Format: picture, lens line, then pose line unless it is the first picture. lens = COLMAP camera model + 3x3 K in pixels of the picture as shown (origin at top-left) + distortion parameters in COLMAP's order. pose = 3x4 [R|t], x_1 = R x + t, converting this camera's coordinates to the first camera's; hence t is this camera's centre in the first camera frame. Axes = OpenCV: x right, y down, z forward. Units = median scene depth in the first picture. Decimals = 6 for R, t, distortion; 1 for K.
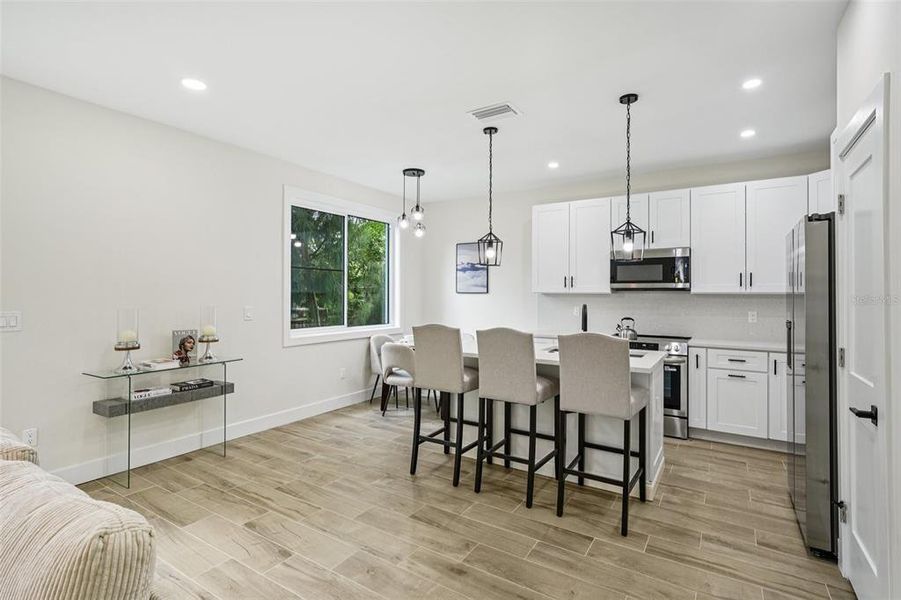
lens RADIAL K [[437.9, 0, 445.6], [0, 437.9, 291.0], [0, 0, 1]] dist [-0.003594, 0.005946]
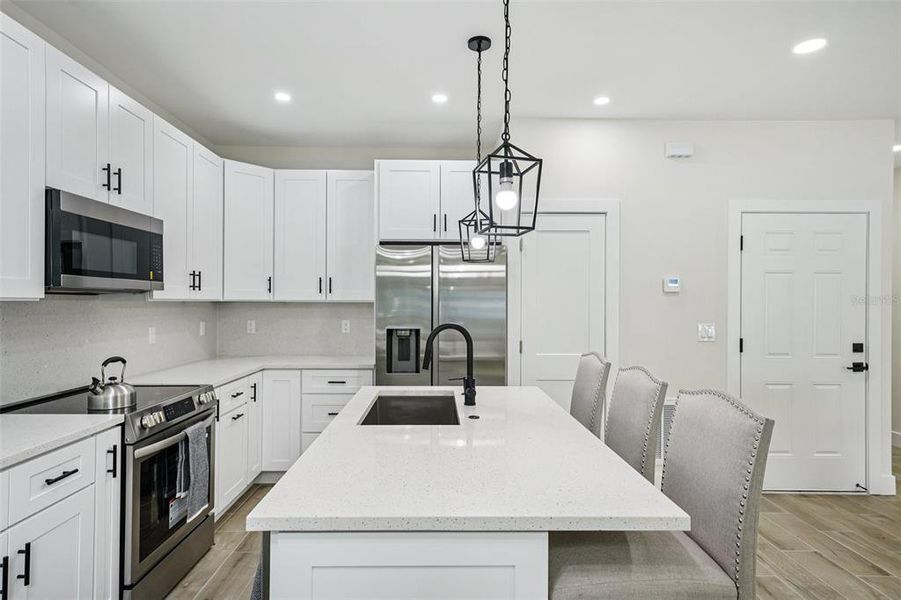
lens RADIAL K [[503.5, 0, 447.6], [0, 503.5, 300.3], [0, 0, 1]] dist [0.017276, 0.001033]
pose [[-0.559639, -0.005734, 0.828717, -0.194388], [-0.016428, 0.999856, -0.004175, 0.001962], [-0.828574, -0.015951, -0.559653, 1.102753]]
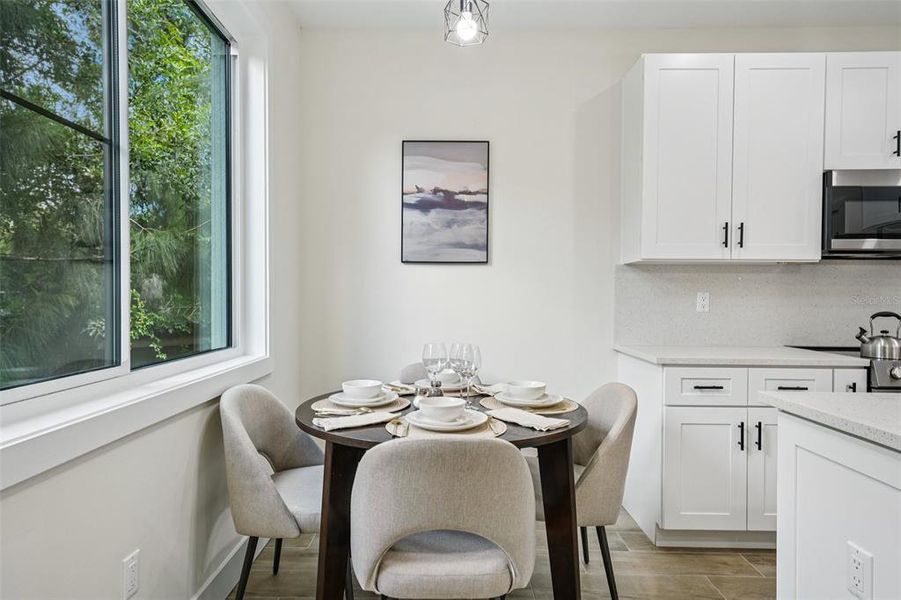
lens RADIAL K [[521.8, 0, 444.8], [0, 521.8, 303.2], [0, 0, 1]] dist [0.021544, -0.004967]
pose [[0.843809, -0.007236, 0.536596, -0.300192], [-0.006494, 0.999698, 0.023693, 0.045230], [-0.536605, -0.023477, 0.843507, 0.852874]]
